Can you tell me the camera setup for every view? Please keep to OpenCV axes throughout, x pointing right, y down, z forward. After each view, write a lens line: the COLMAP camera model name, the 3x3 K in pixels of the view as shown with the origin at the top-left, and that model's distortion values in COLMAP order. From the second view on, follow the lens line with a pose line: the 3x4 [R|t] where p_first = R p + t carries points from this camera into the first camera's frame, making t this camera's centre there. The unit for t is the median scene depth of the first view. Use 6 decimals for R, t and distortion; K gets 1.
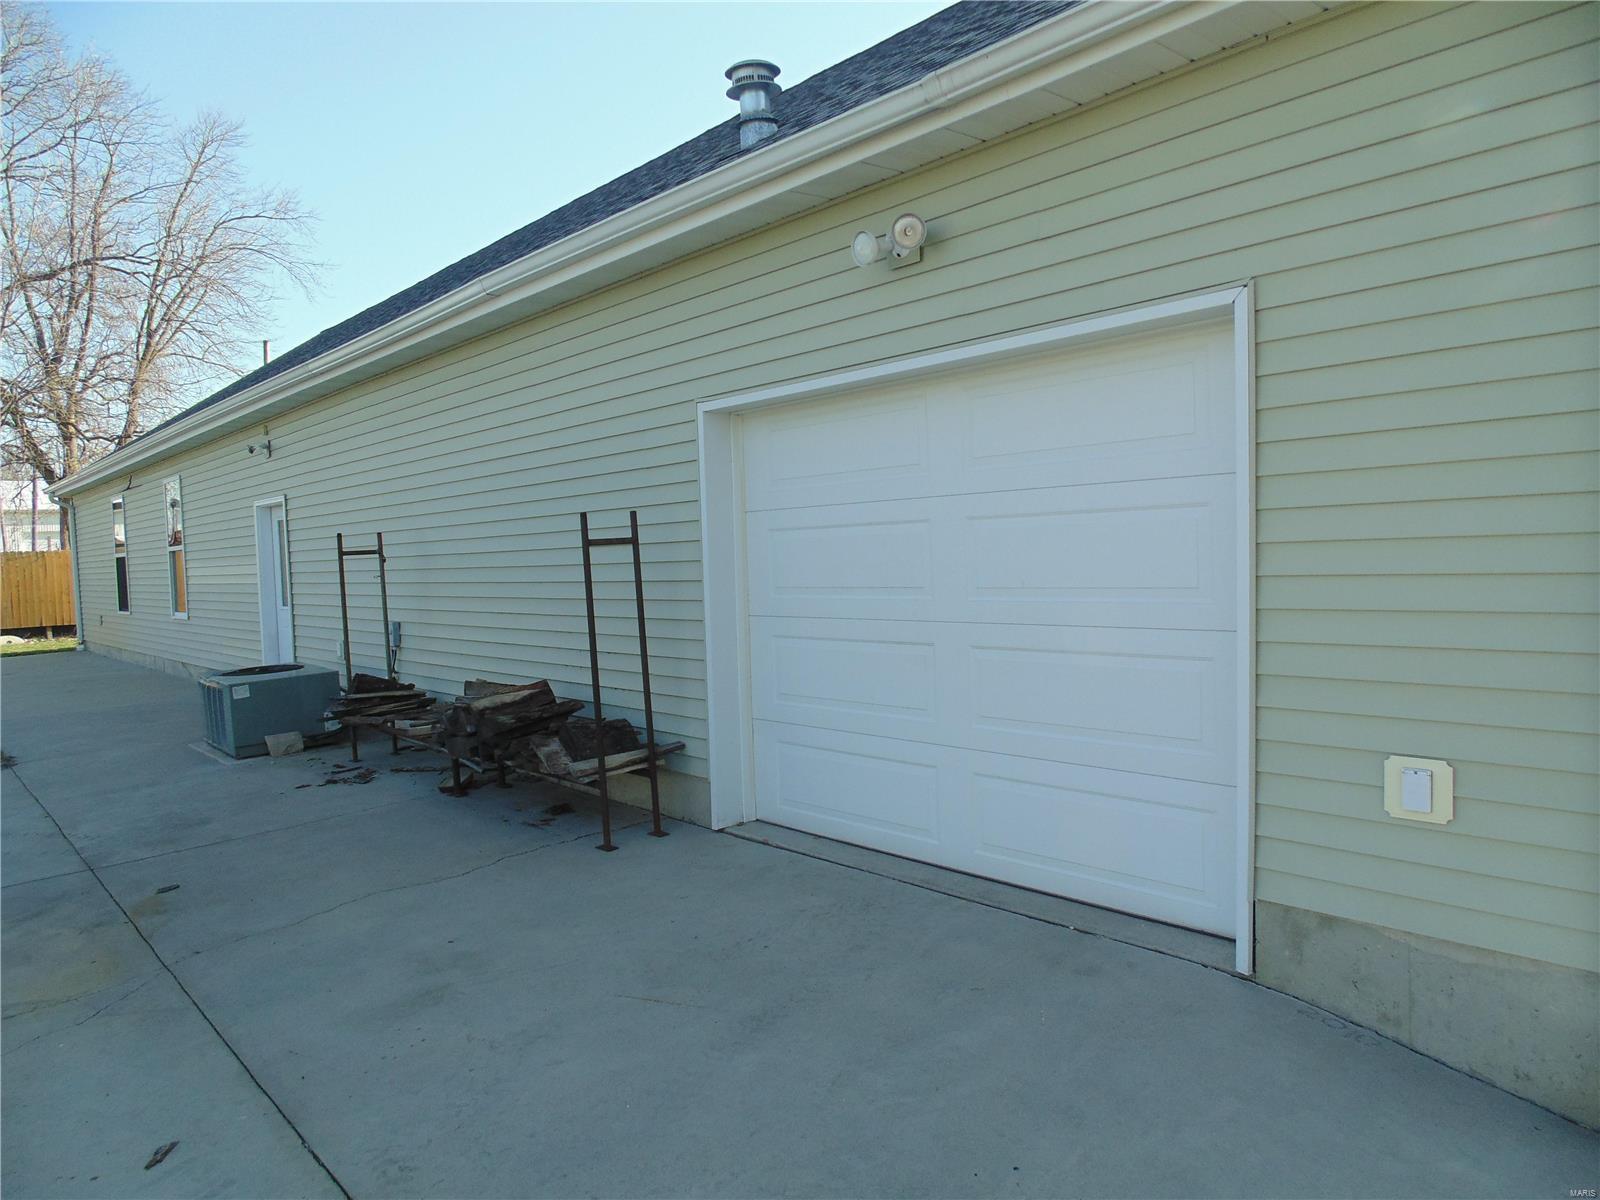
lens RADIAL K [[1029.7, 0, 800.0], [0, 1029.7, 600.0], [0, 0, 1]] dist [-0.001567, -0.000432]
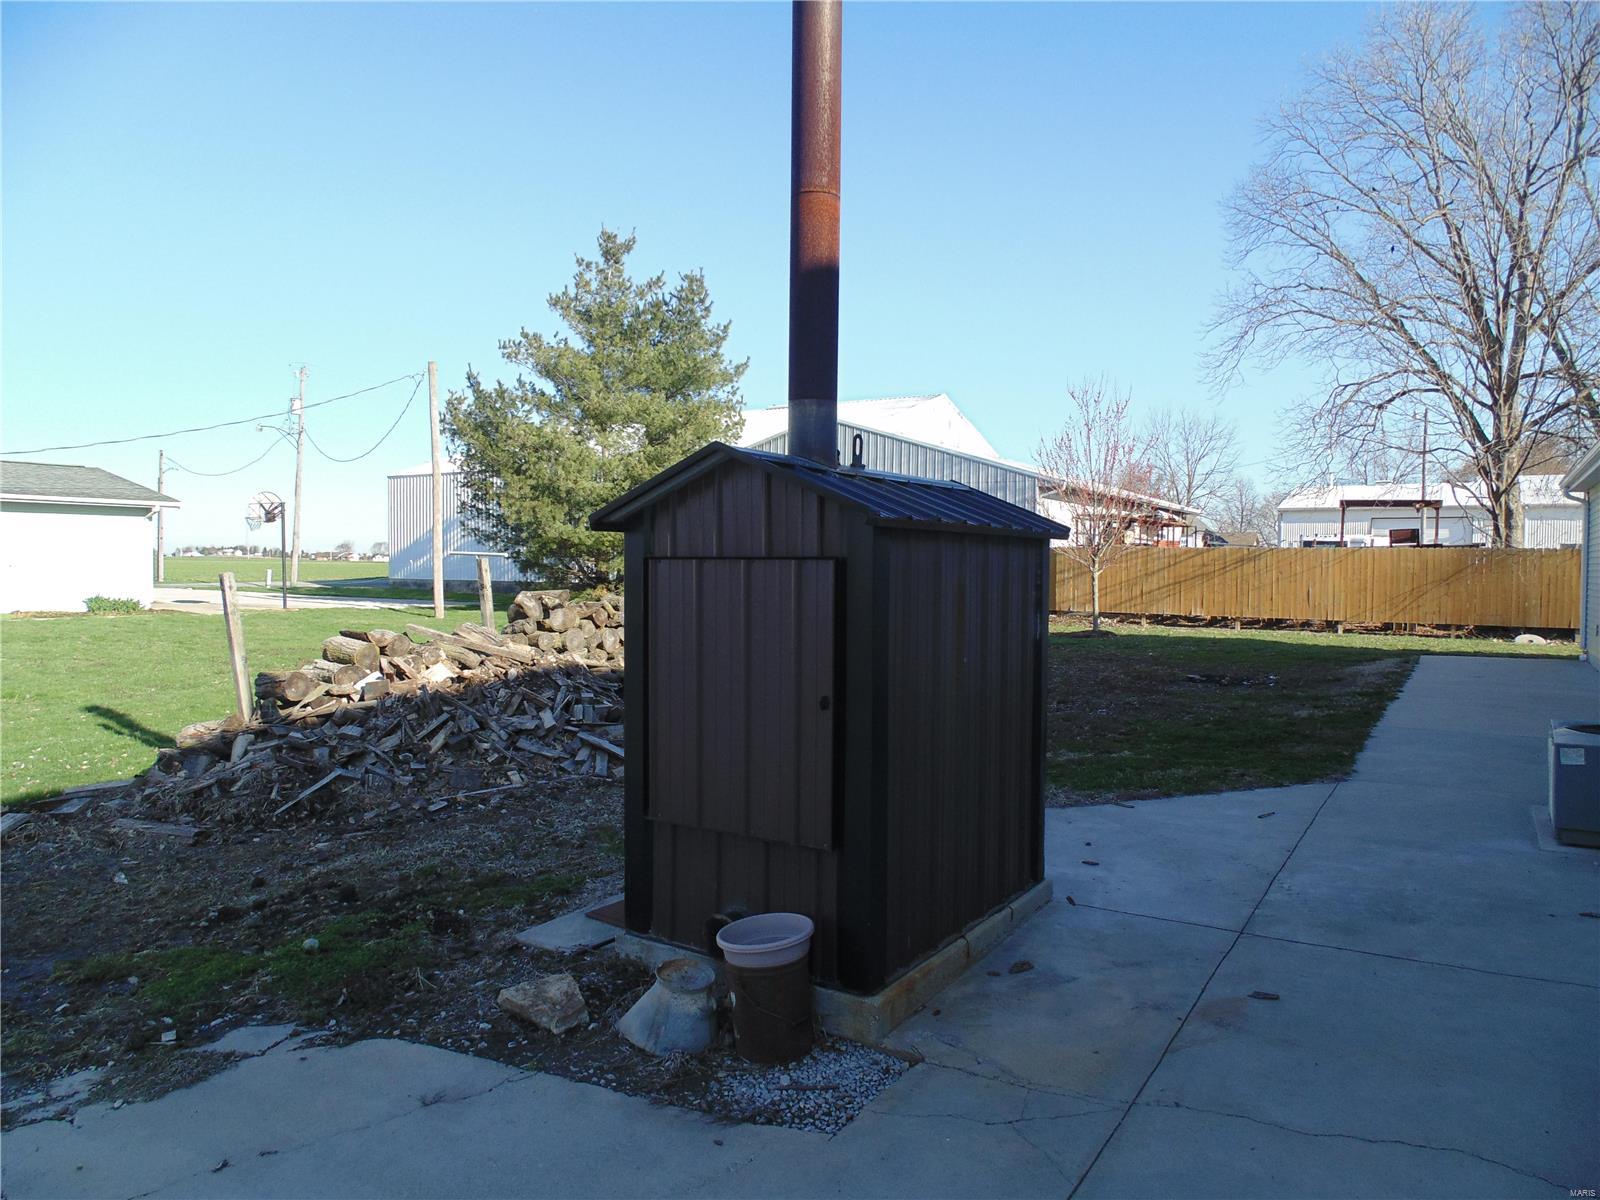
lens RADIAL K [[1029.7, 0, 800.0], [0, 1029.7, 600.0], [0, 0, 1]] dist [-0.001567, -0.000432]
pose [[0.233317, 0.060200, -0.970536, 0.040386], [-0.051507, 0.997446, 0.049486, -0.031162], [0.971036, 0.038444, 0.235821, 0.278409]]
